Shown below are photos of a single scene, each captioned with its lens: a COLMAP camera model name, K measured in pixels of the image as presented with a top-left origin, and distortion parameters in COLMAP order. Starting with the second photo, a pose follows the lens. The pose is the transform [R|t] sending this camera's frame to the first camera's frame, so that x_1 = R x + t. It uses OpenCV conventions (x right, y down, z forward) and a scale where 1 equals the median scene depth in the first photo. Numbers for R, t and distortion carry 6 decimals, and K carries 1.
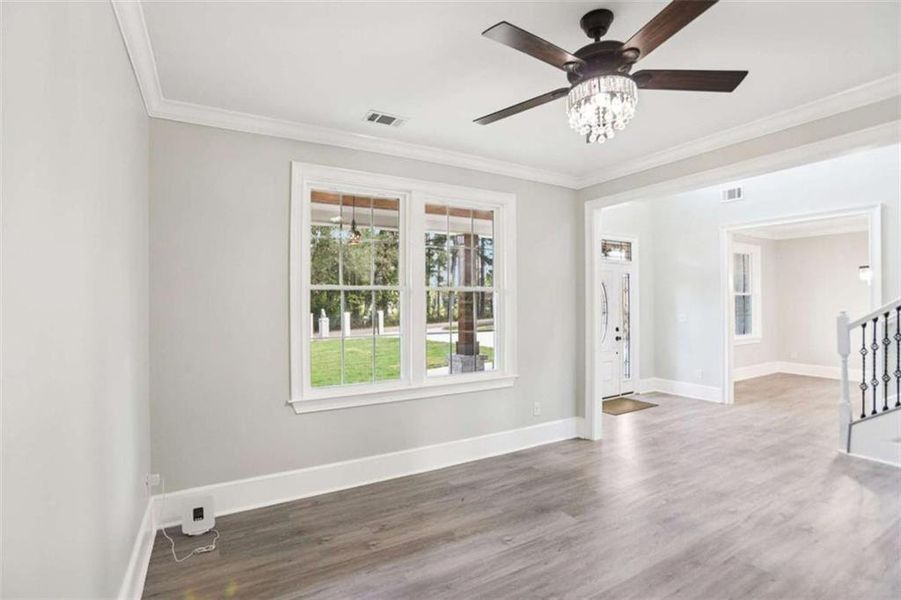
lens RADIAL K [[421.5, 0, 450.5], [0, 421.5, 300.0], [0, 0, 1]] dist [-0.091245, 0.042439]
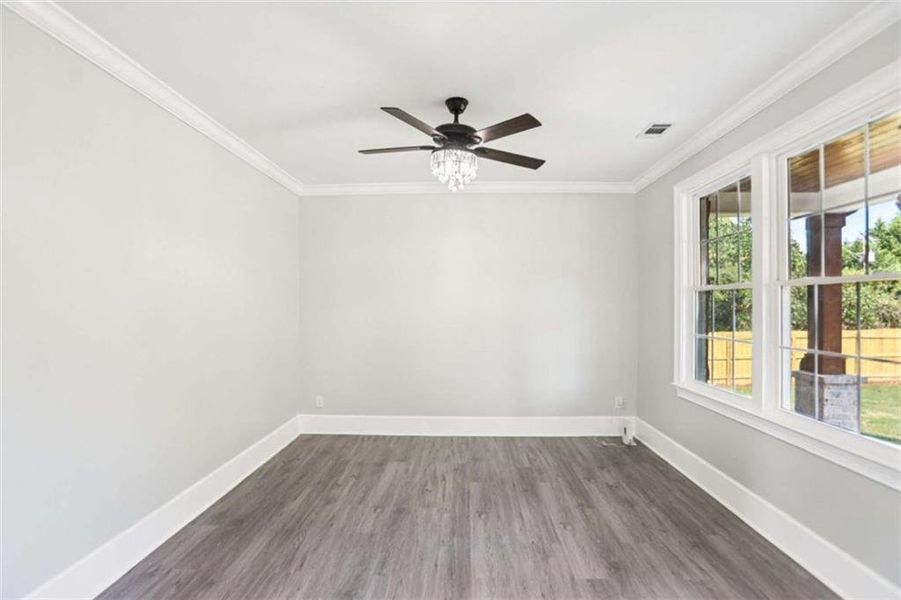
lens RADIAL K [[421.5, 0, 450.5], [0, 421.5, 300.0], [0, 0, 1]] dist [-0.091245, 0.042439]
pose [[-0.527069, -0.001564, -0.849821, 1.174793], [0.009189, 0.999929, -0.007539, -0.001808], [0.849773, -0.011783, -0.527018, 1.276354]]
